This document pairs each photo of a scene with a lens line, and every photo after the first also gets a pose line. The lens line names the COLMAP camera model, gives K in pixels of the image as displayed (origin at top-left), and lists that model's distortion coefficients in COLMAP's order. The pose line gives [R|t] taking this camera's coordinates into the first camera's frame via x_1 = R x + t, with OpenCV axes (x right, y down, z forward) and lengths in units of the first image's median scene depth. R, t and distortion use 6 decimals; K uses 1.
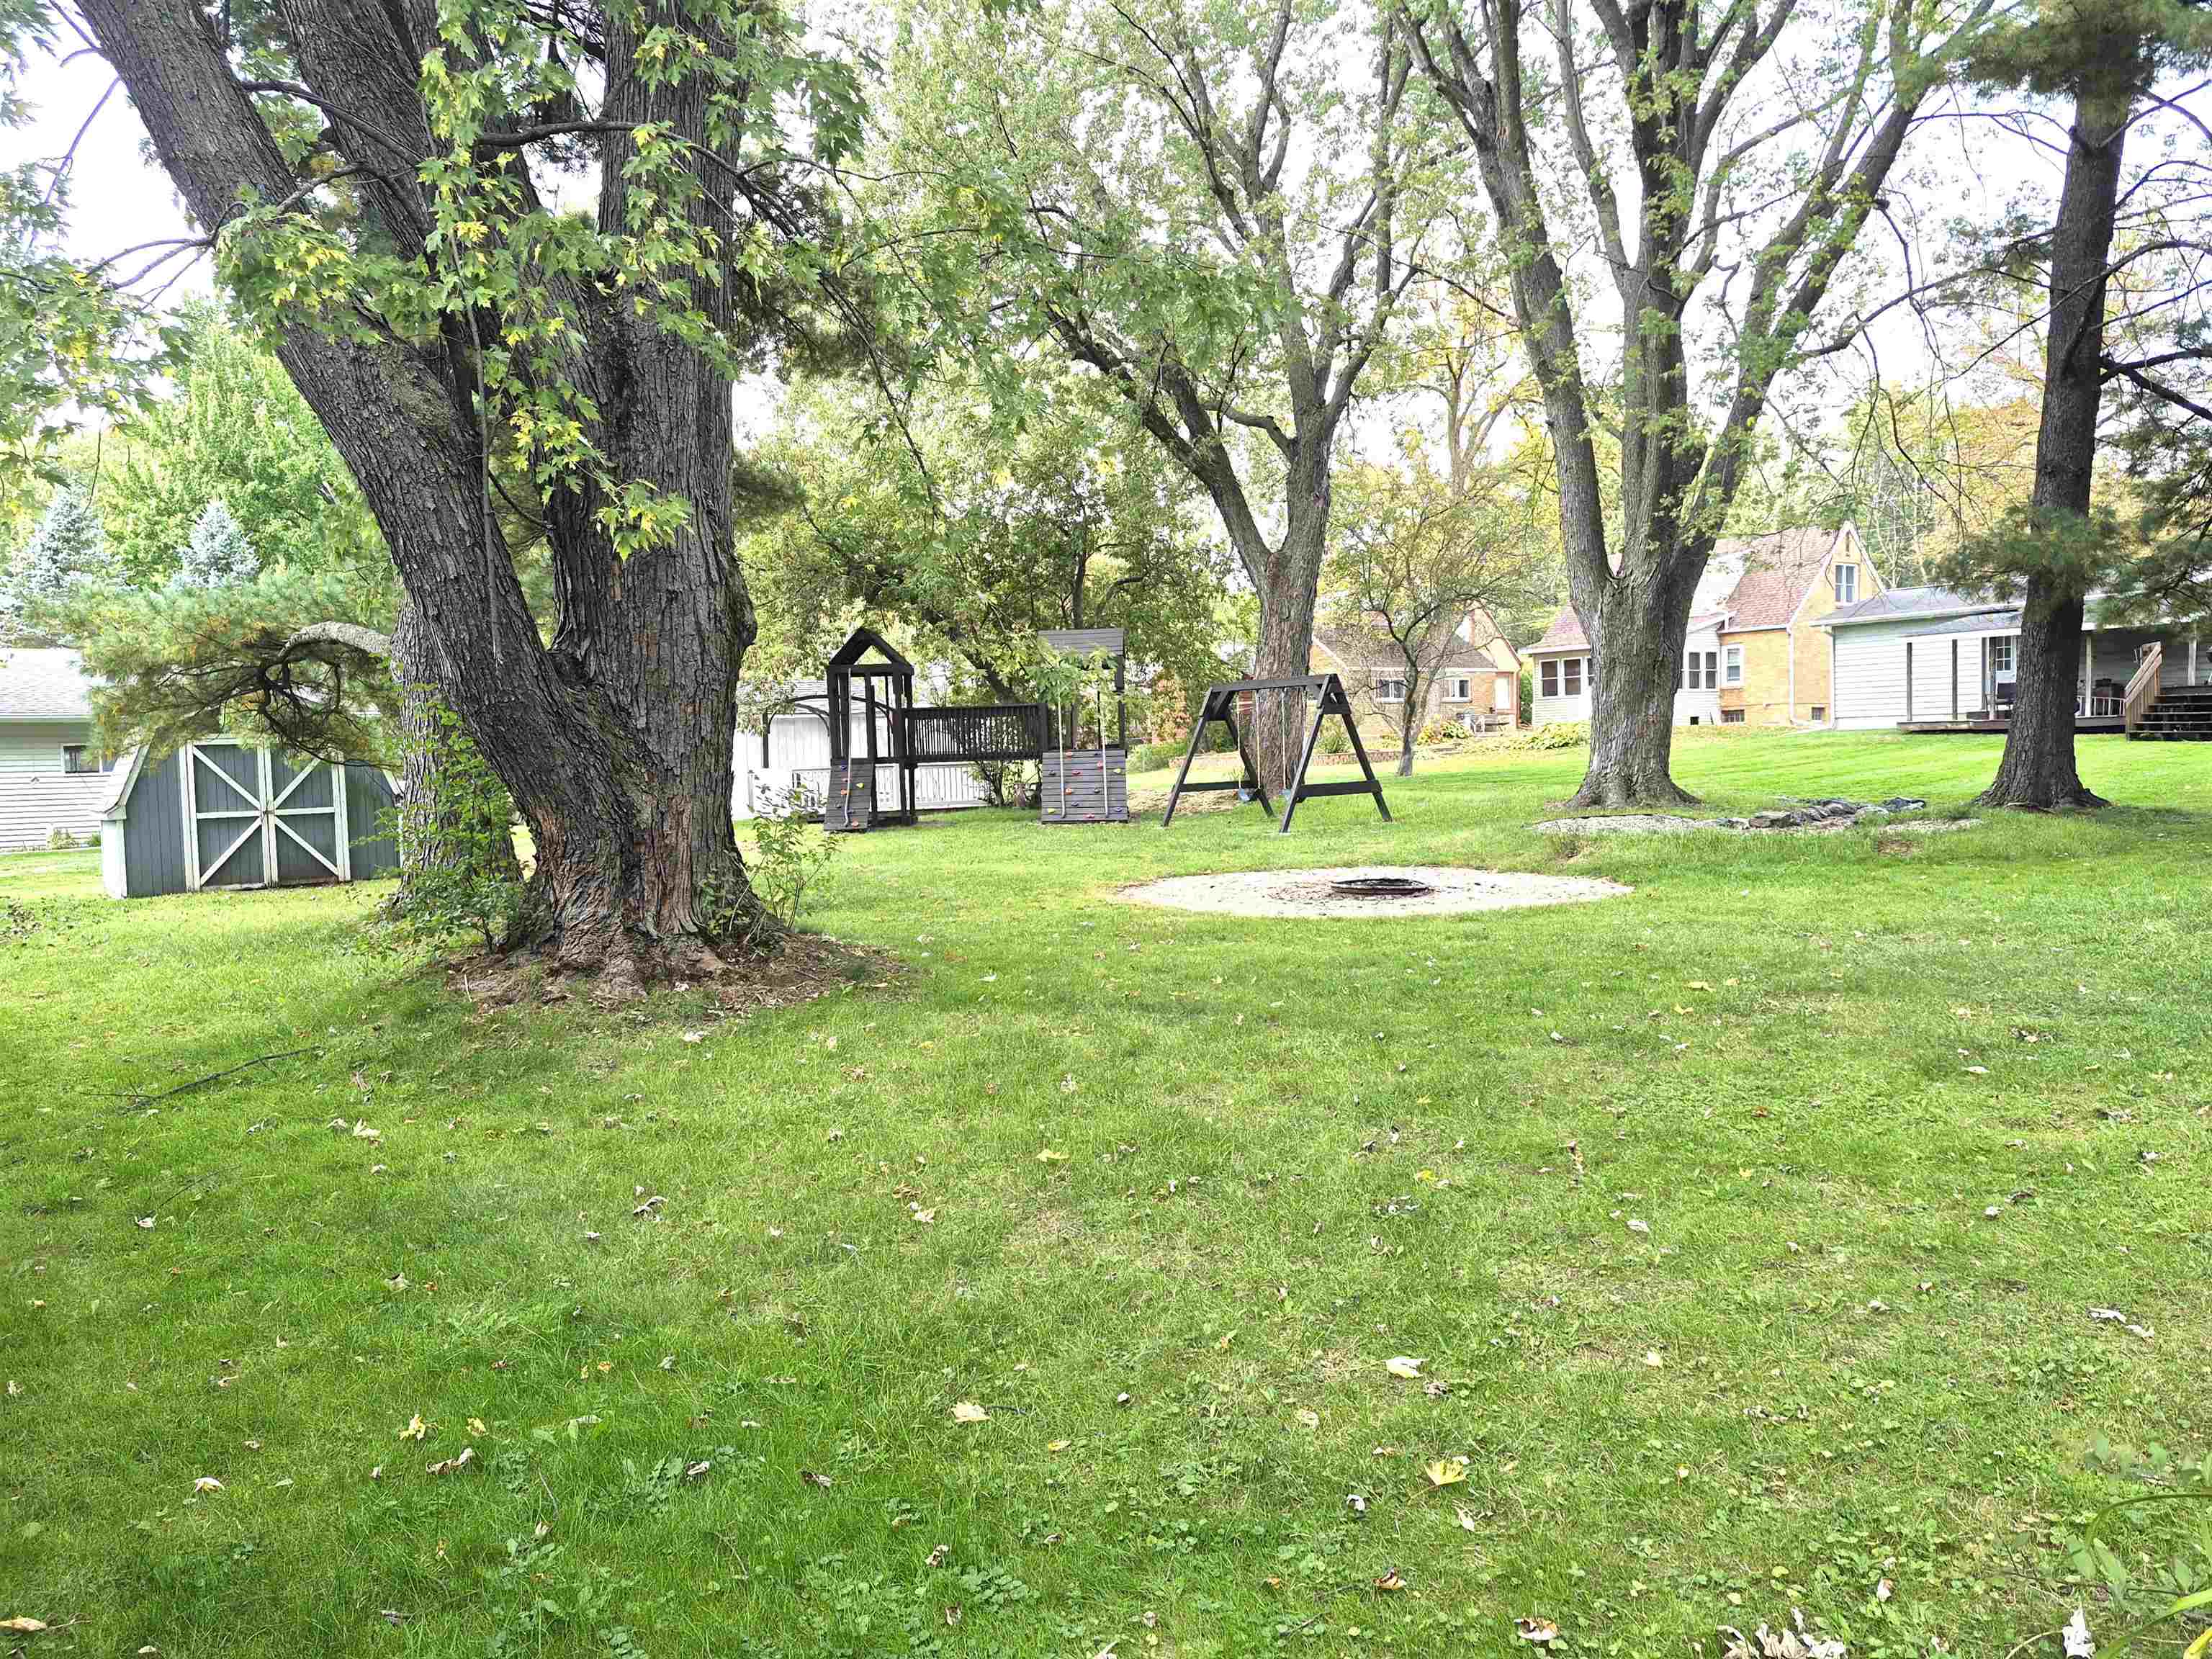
lens RADIAL K [[1535.2, 0, 1106.0], [0, 1535.2, 829.5], [0, 0, 1]] dist [0.088306, -0.114357]
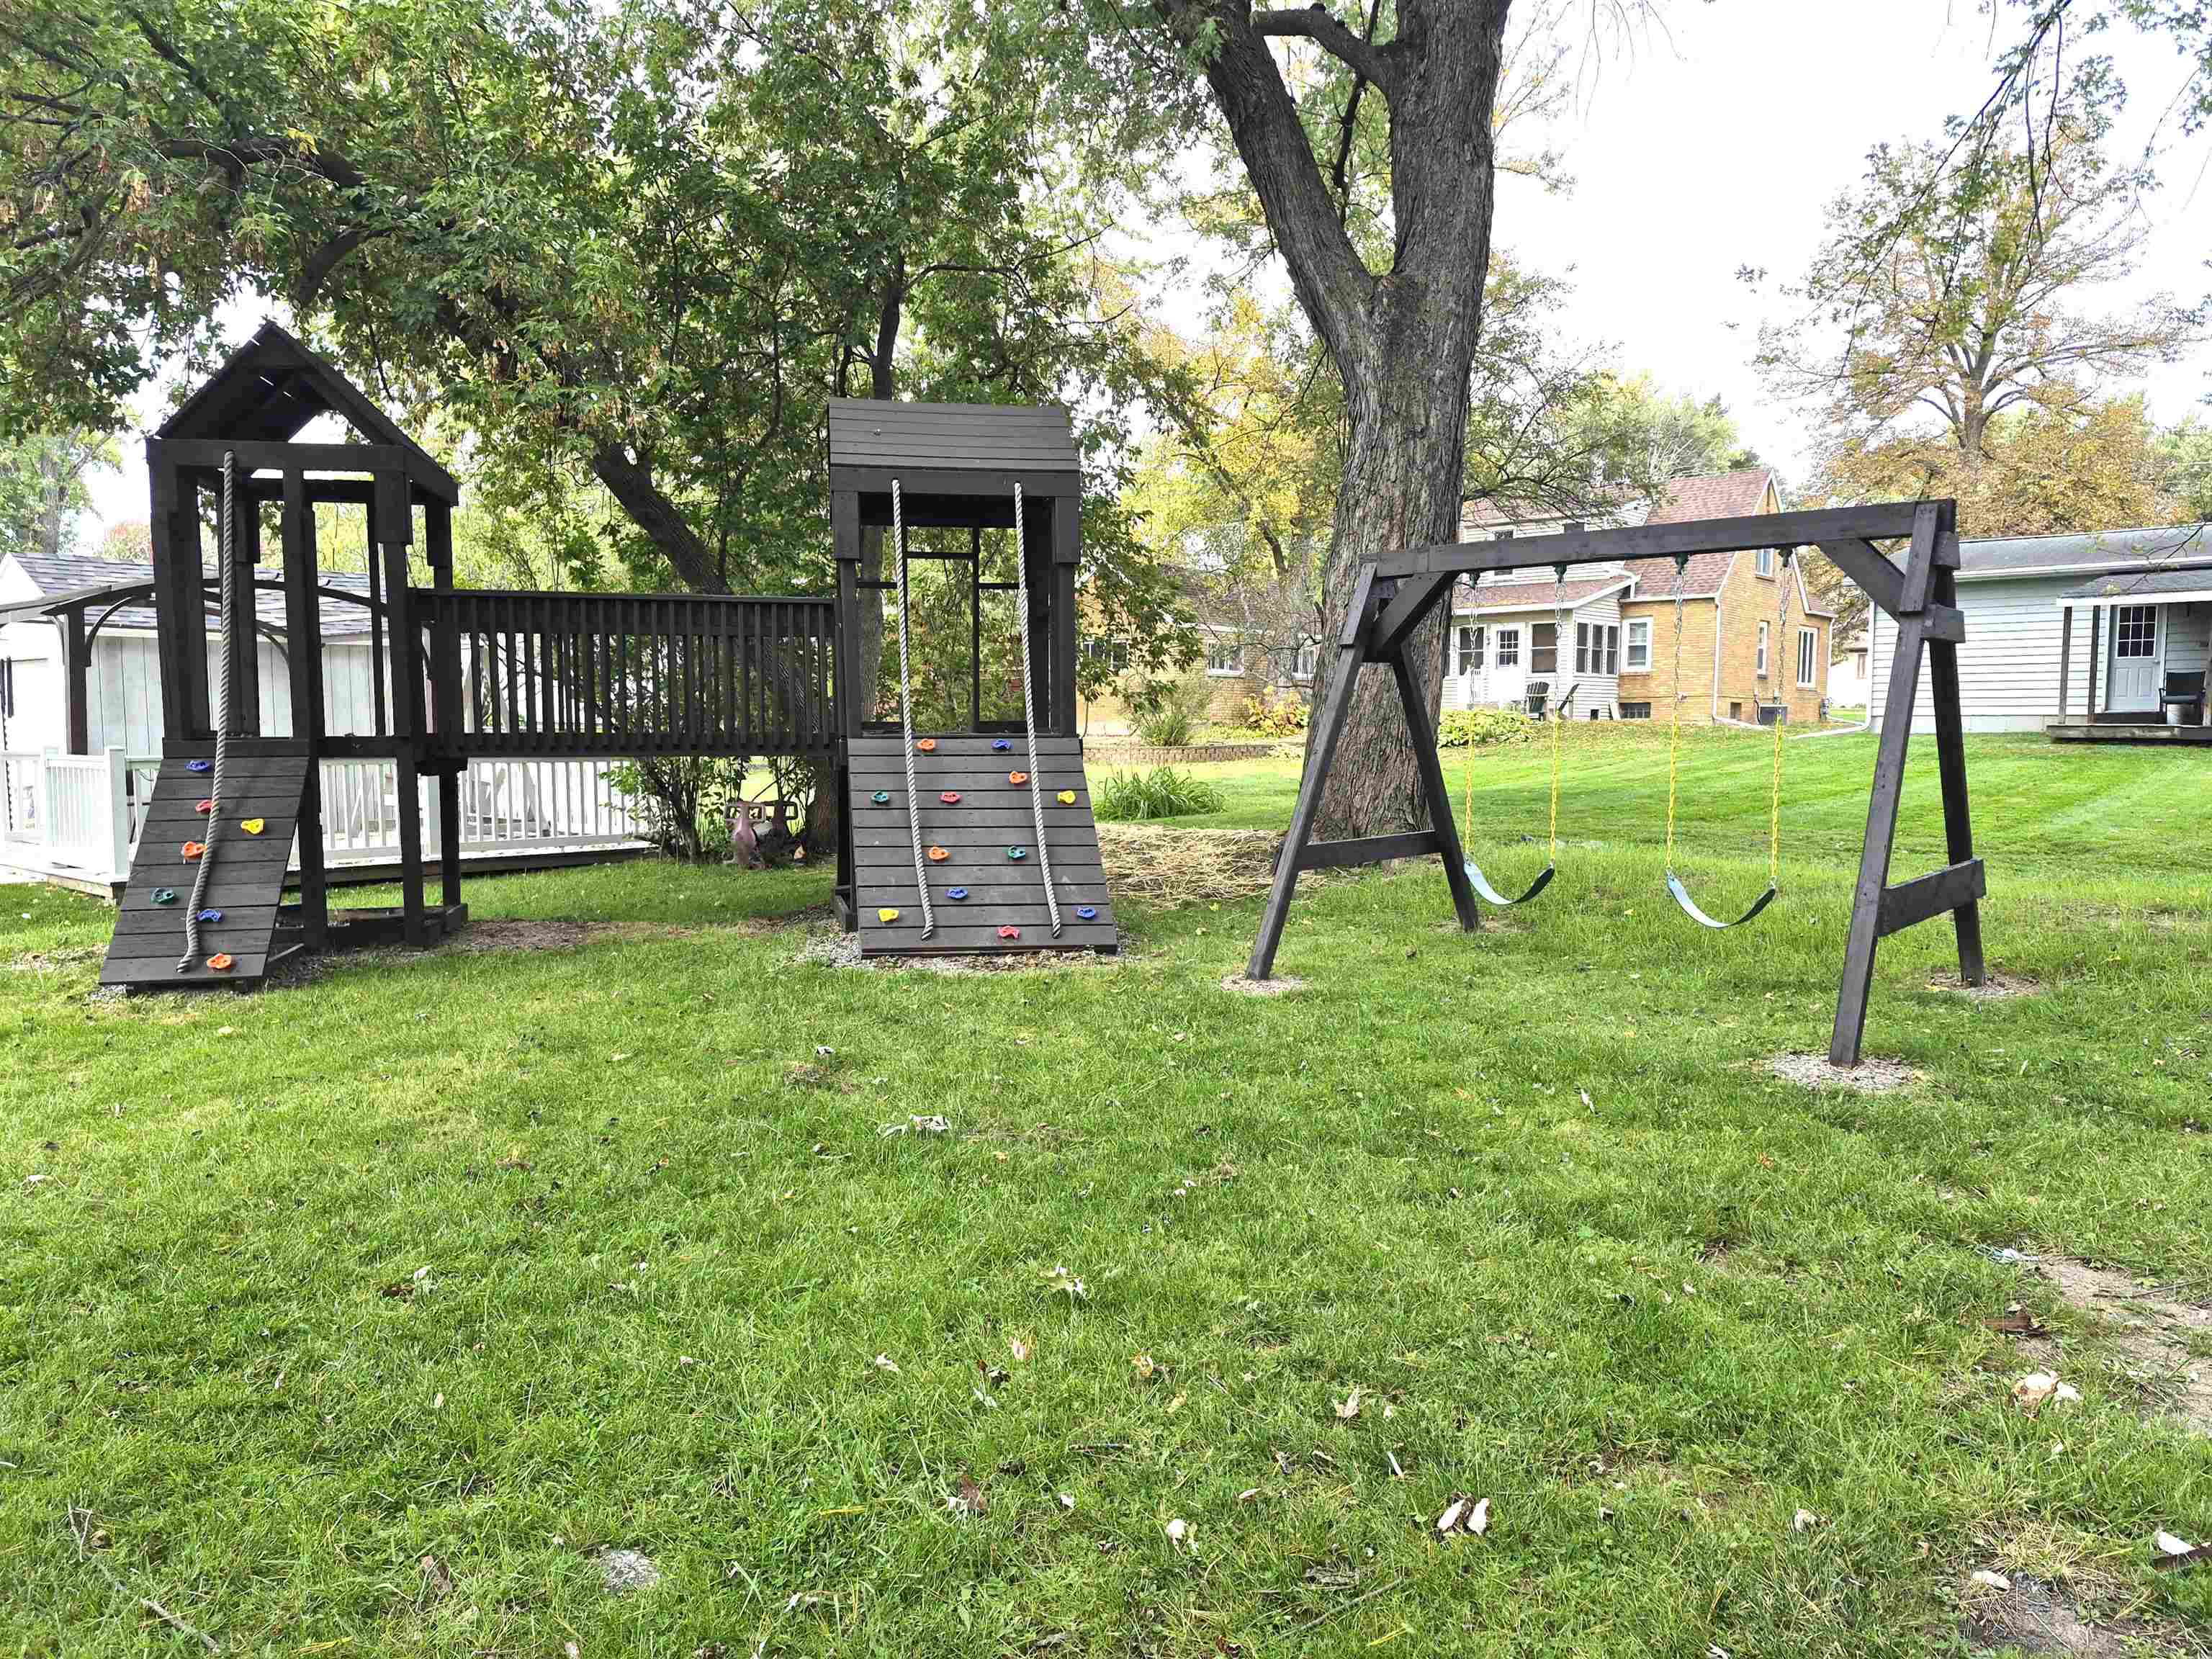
lens RADIAL K [[1535.2, 0, 1106.0], [0, 1535.2, 829.5], [0, 0, 1]] dist [0.088306, -0.114357]
pose [[0.974104, 0.014078, 0.225661, -0.058411], [-0.016453, 0.999827, 0.008648, -0.031047], [-0.225500, -0.012137, 0.974168, 0.603618]]
